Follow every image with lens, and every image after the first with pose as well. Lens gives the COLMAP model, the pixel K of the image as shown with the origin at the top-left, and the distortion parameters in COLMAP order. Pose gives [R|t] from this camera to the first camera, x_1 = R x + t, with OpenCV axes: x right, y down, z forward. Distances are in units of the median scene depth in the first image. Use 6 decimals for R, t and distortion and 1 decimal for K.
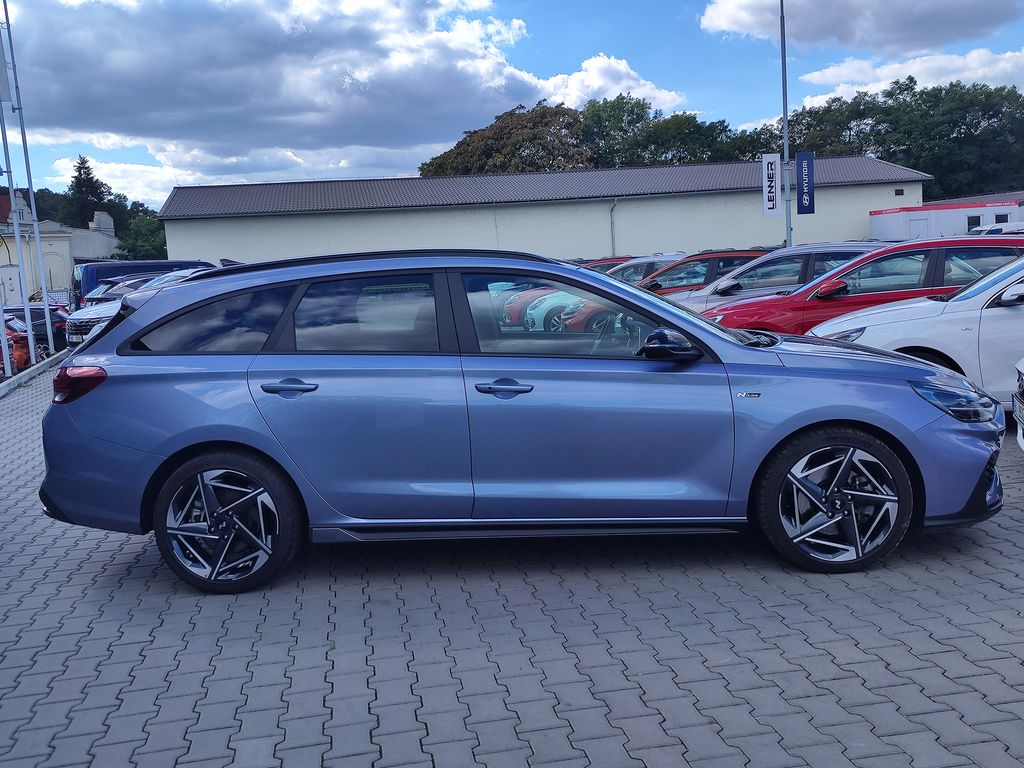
lens RADIAL K [[1068.2, 0, 512.6], [0, 1068.2, 403.1], [0, 0, 1]] dist [0.045285, -0.013284]
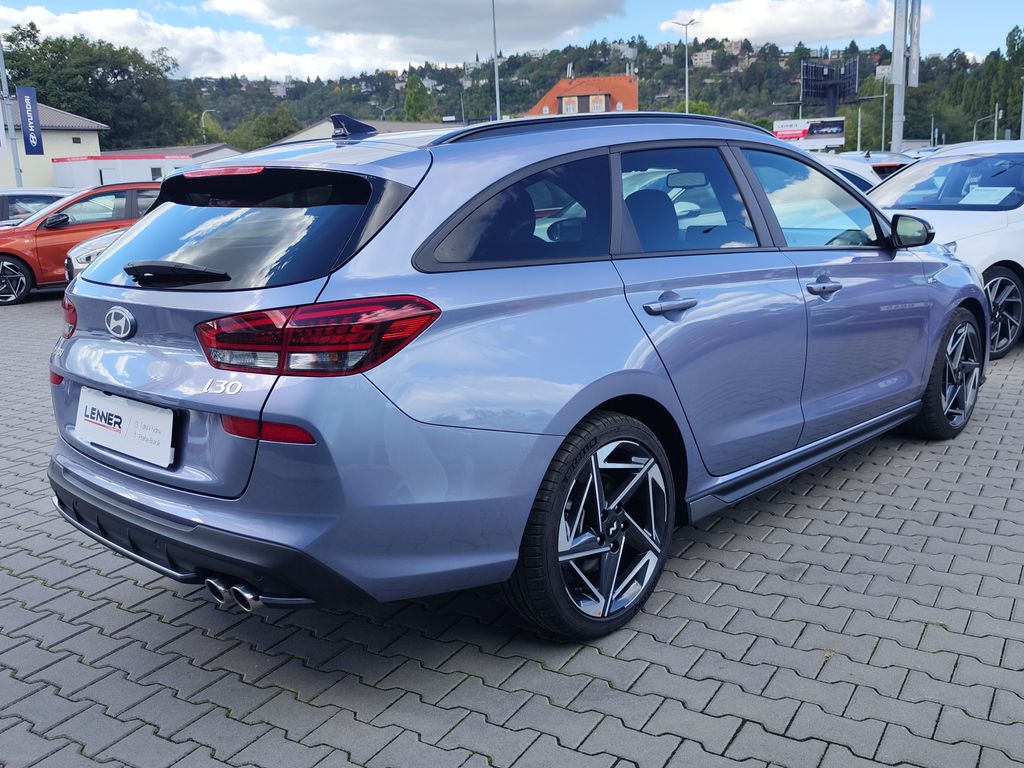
lens RADIAL K [[1000.1, 0, 512.0], [0, 1000.1, 384.0], [0, 0, 1]] dist [0.035998, -0.003188]
pose [[0.644914, -0.130058, 0.753107, -0.112146], [0.107551, 0.991052, 0.079049, -0.003767], [-0.756649, 0.030018, 0.653132, 0.097693]]
